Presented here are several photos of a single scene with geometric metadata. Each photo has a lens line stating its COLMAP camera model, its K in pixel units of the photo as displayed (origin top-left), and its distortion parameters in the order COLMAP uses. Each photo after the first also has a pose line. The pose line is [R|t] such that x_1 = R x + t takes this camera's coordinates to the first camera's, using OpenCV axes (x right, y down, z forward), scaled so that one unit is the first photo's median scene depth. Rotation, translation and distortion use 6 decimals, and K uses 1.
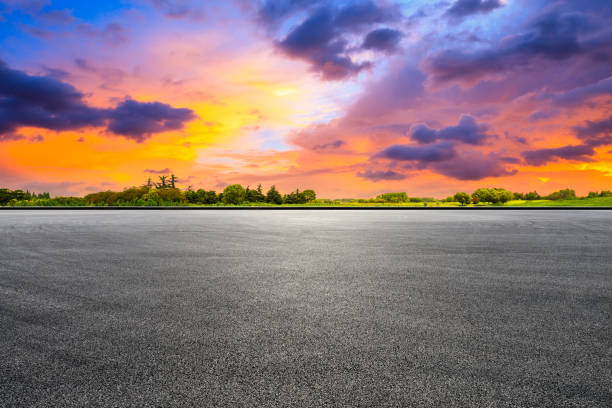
lens RADIAL K [[680.7, 0, 306.1], [0, 680.7, 204.1], [0, 0, 1]] dist [0.031298, 0.000000]
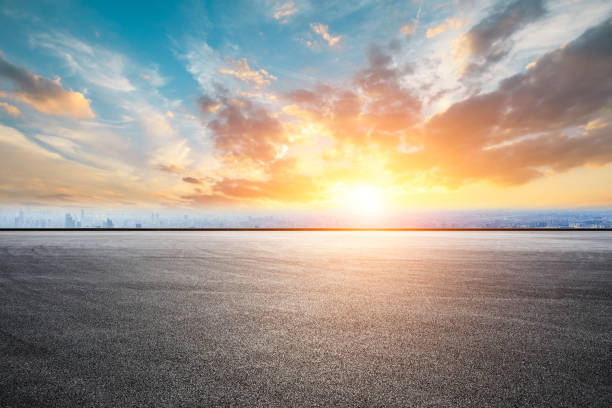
lens RADIAL K [[680.7, 0, 305.9], [0, 680.7, 204.5], [0, 0, 1]] dist [0.031298, 0.000000]
pose [[0.954549, -0.003735, -0.298032, 0.207380], [-0.008412, 0.999186, -0.039465, 0.008403], [0.297937, 0.040179, 0.953740, 0.279650]]
